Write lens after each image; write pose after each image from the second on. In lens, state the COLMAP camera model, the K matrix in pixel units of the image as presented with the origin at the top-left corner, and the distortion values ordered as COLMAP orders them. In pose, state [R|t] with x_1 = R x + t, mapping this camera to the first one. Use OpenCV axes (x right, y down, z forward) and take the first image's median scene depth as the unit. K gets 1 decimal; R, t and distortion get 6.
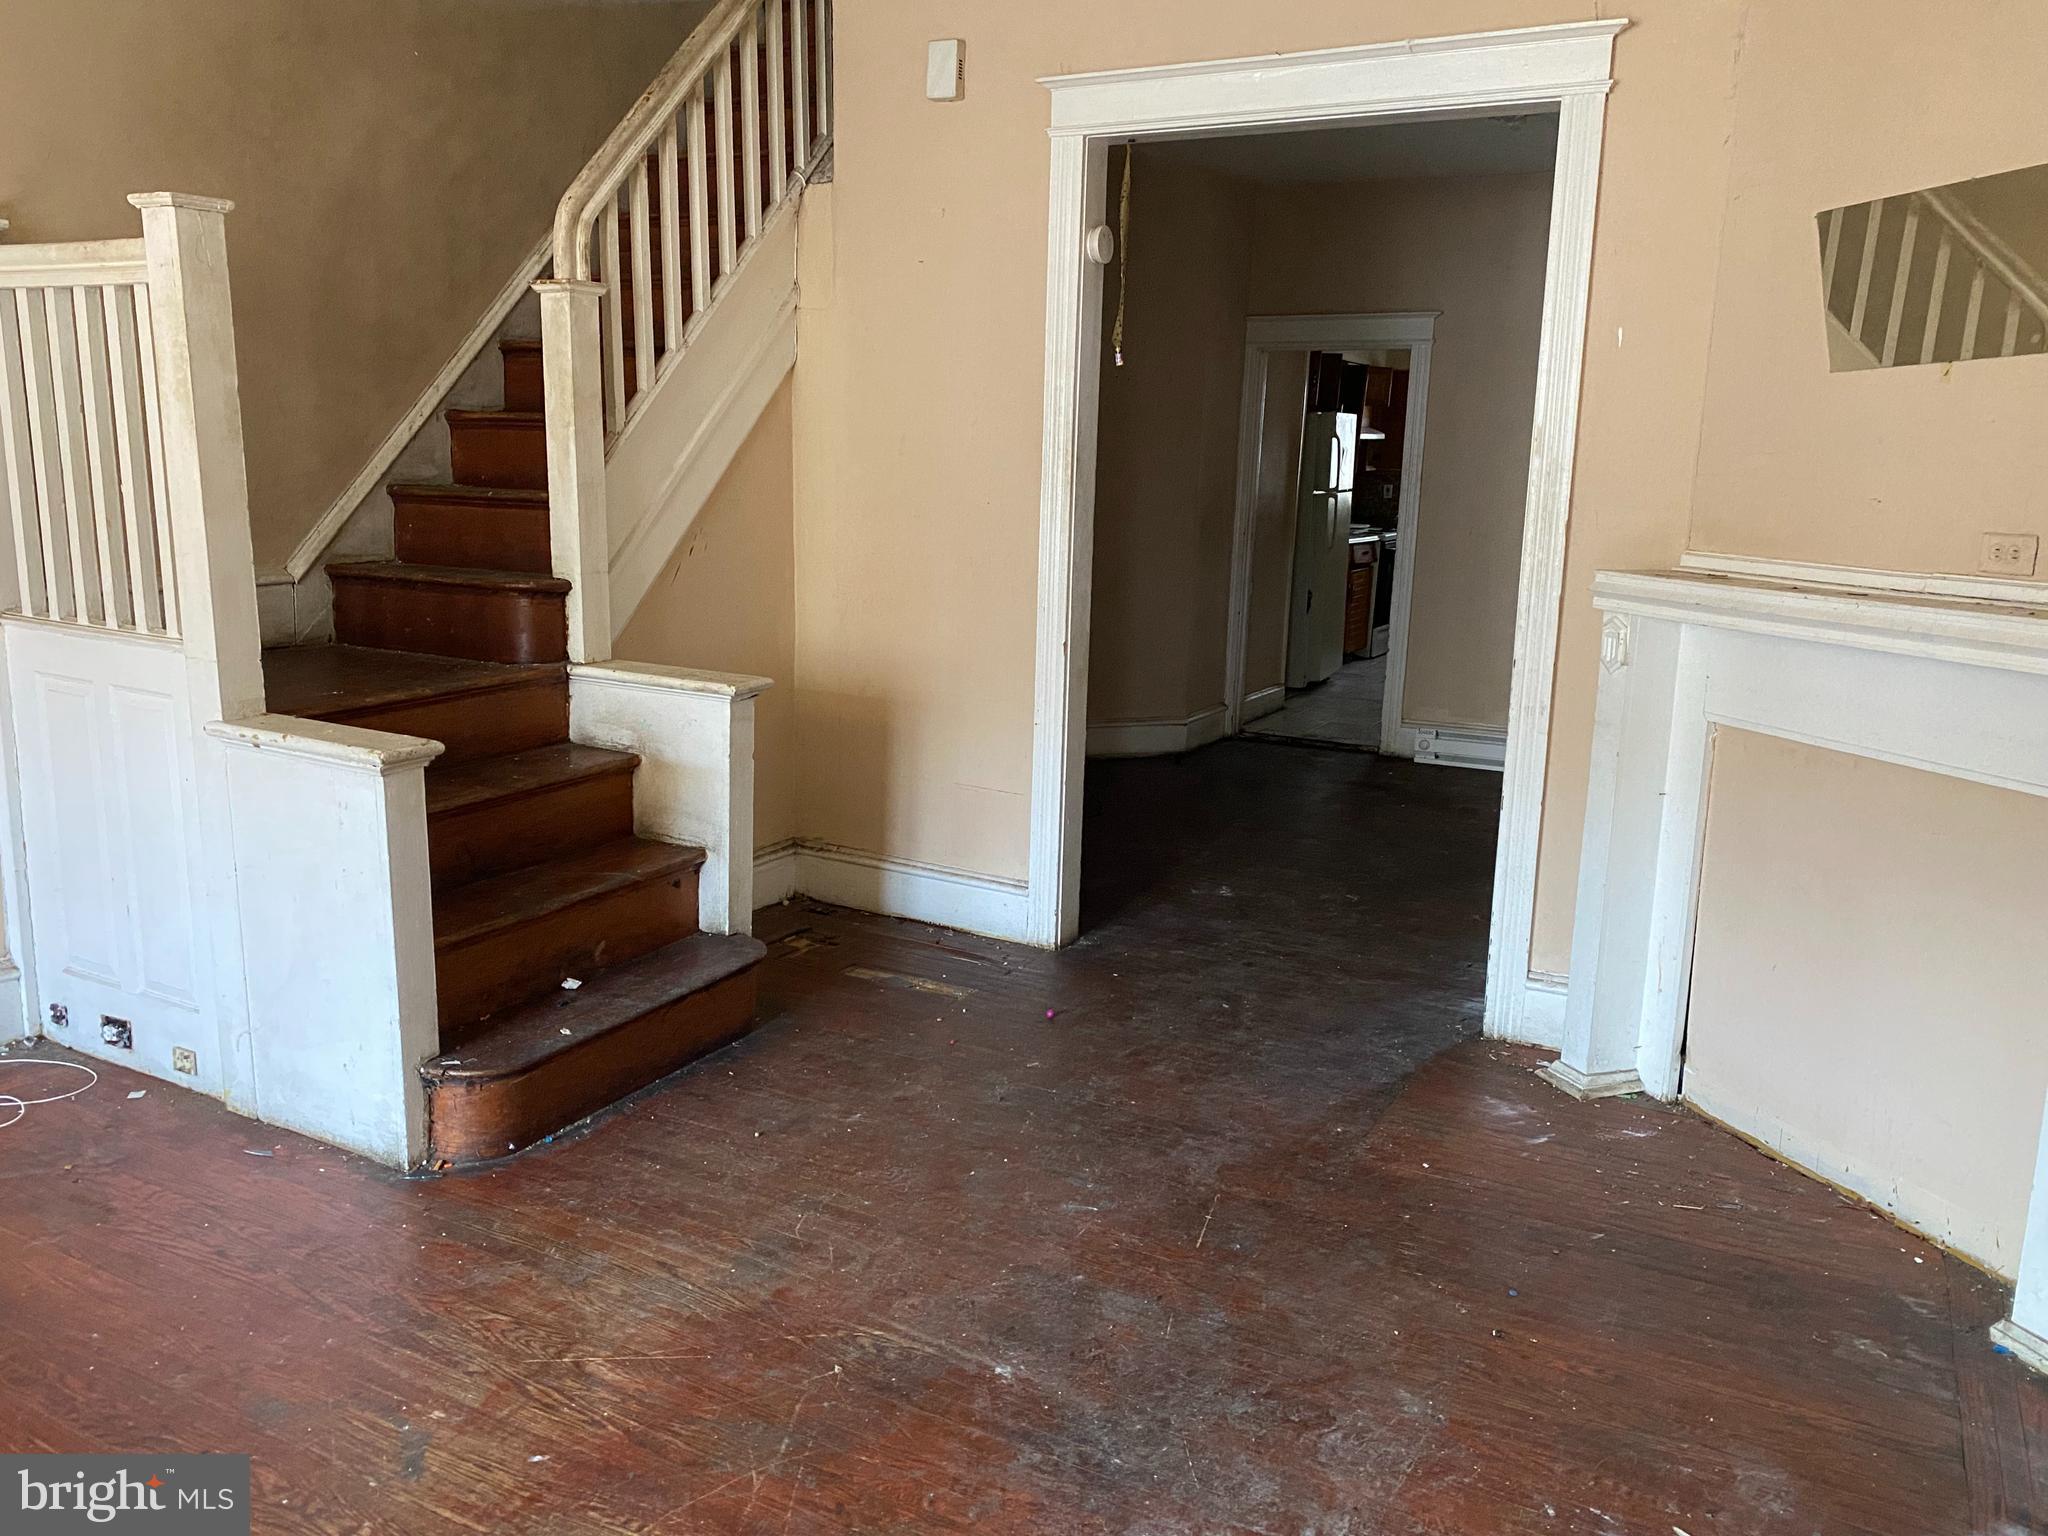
lens RADIAL K [[1554.7, 0, 1036.5], [0, 1554.7, 764.1], [0, 0, 1]] dist [0.015712, -0.010460]
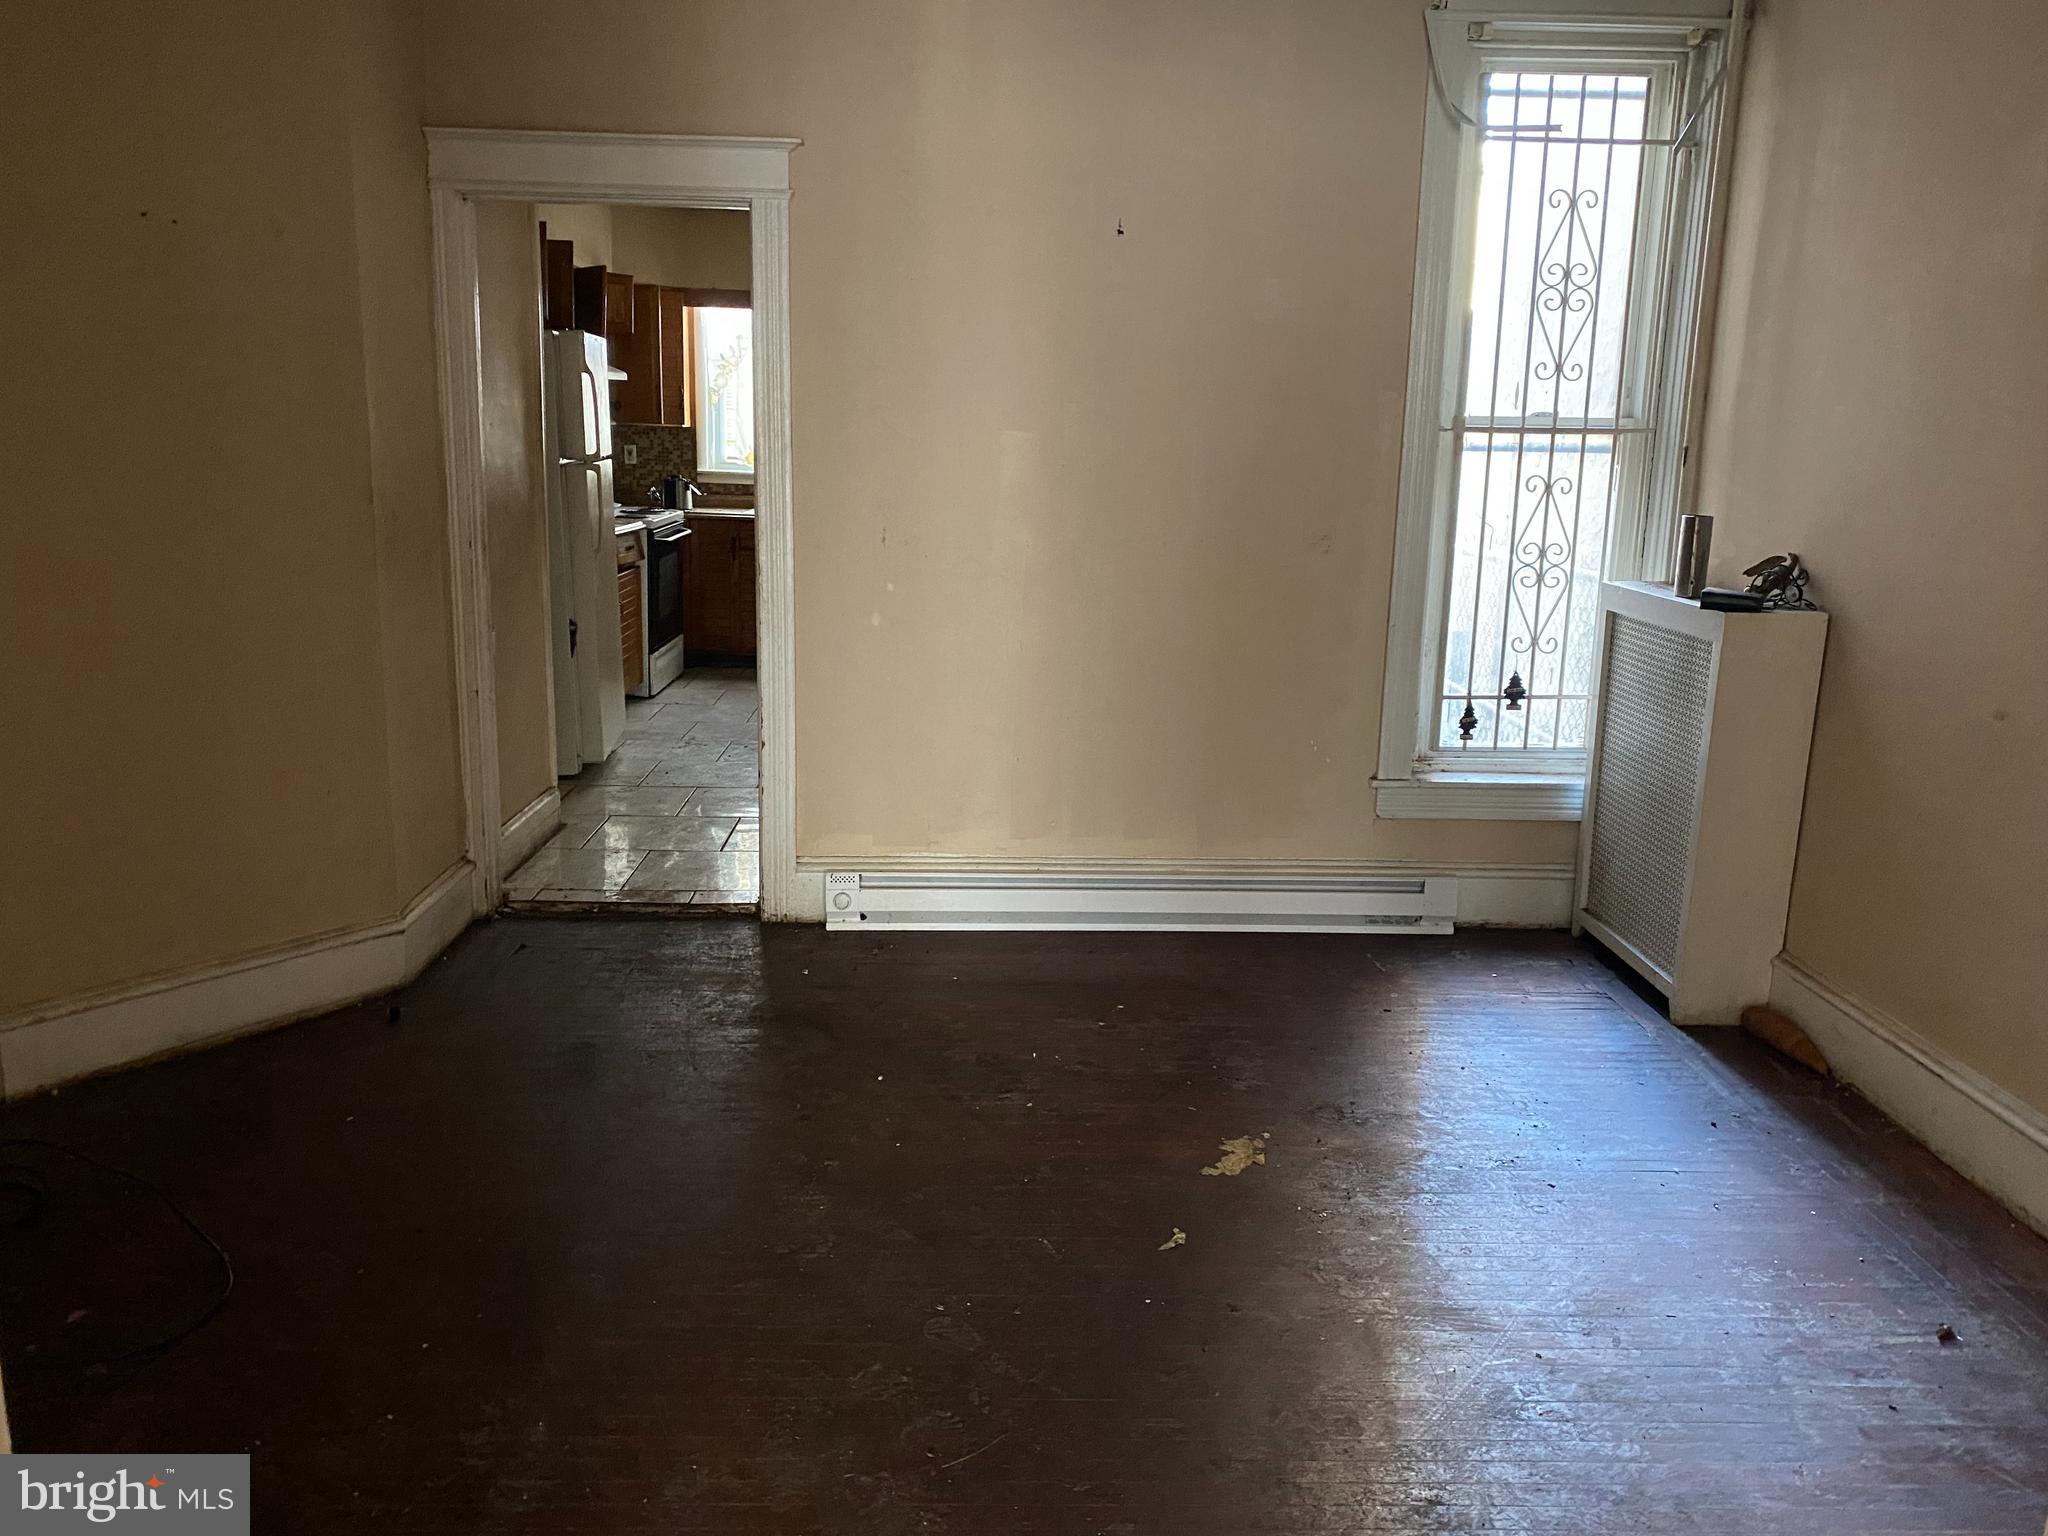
lens RADIAL K [[1544.2, 0, 1025.6], [0, 1544.2, 790.7], [0, 0, 1]] dist [0.015153, -0.010470]
pose [[0.869779, -0.116759, 0.479428, 0.029212], [0.094402, 0.993029, 0.070576, -0.071292], [-0.484327, -0.016127, 0.874739, 0.373426]]
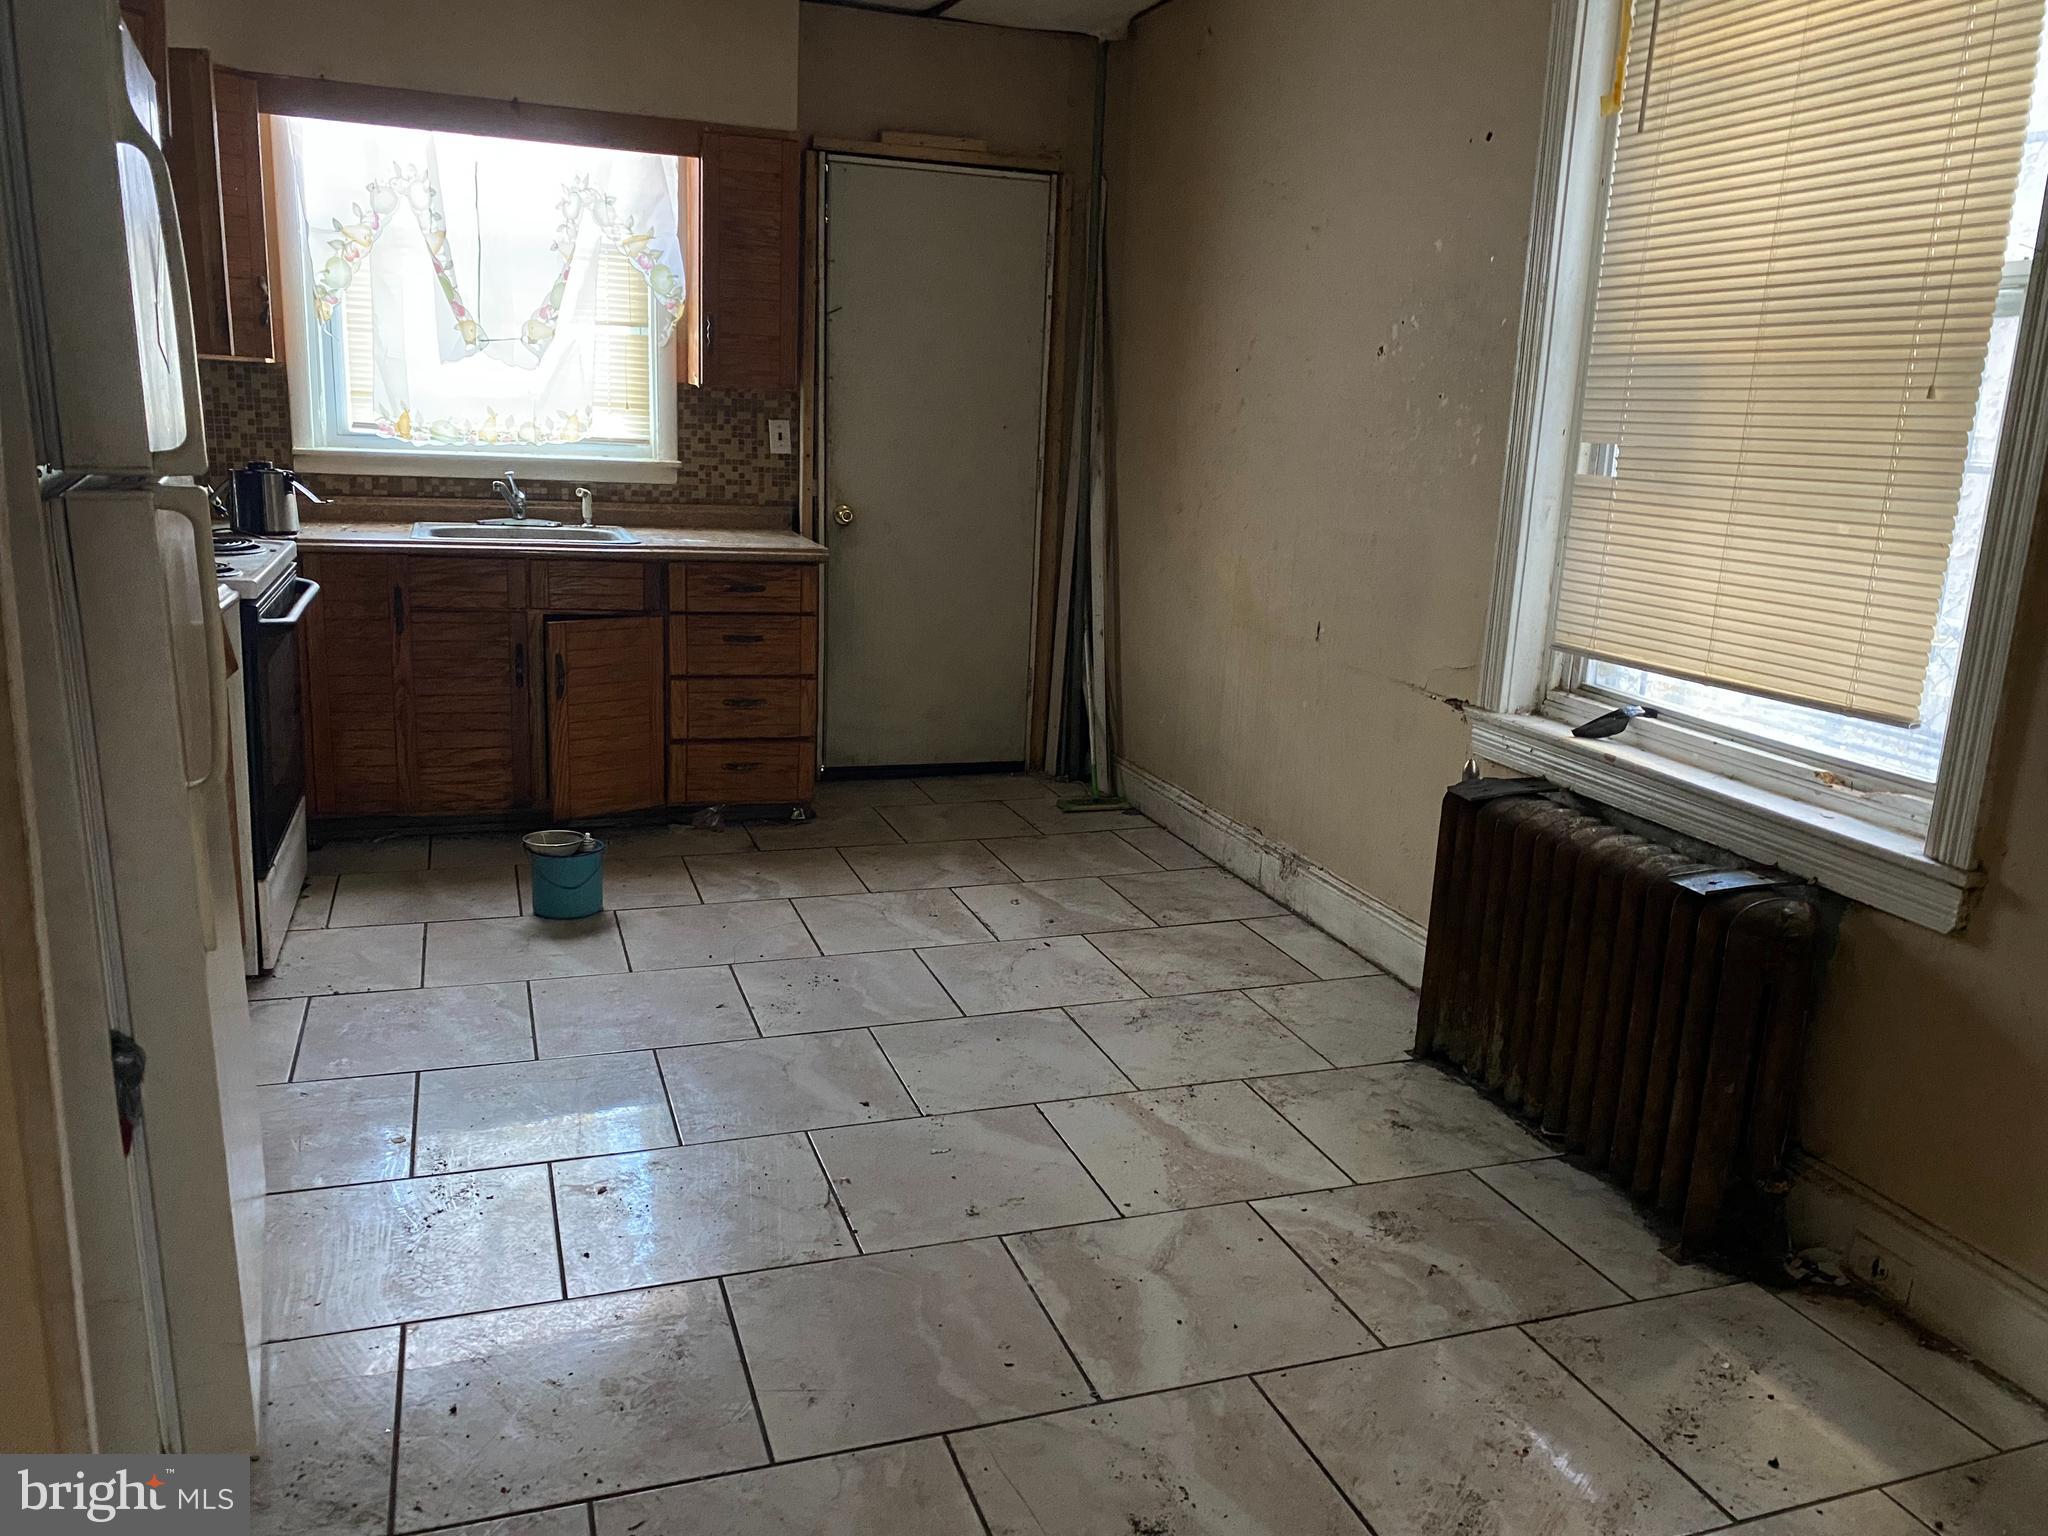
lens RADIAL K [[1554.7, 0, 1036.5], [0, 1554.7, 764.1], [0, 0, 1]] dist [0.015712, -0.010460]
pose [[0.676193, -0.160062, 0.719127, 0.124089], [0.114826, 0.987082, 0.111732, -0.151388], [-0.727722, 0.007022, 0.685837, 0.811675]]
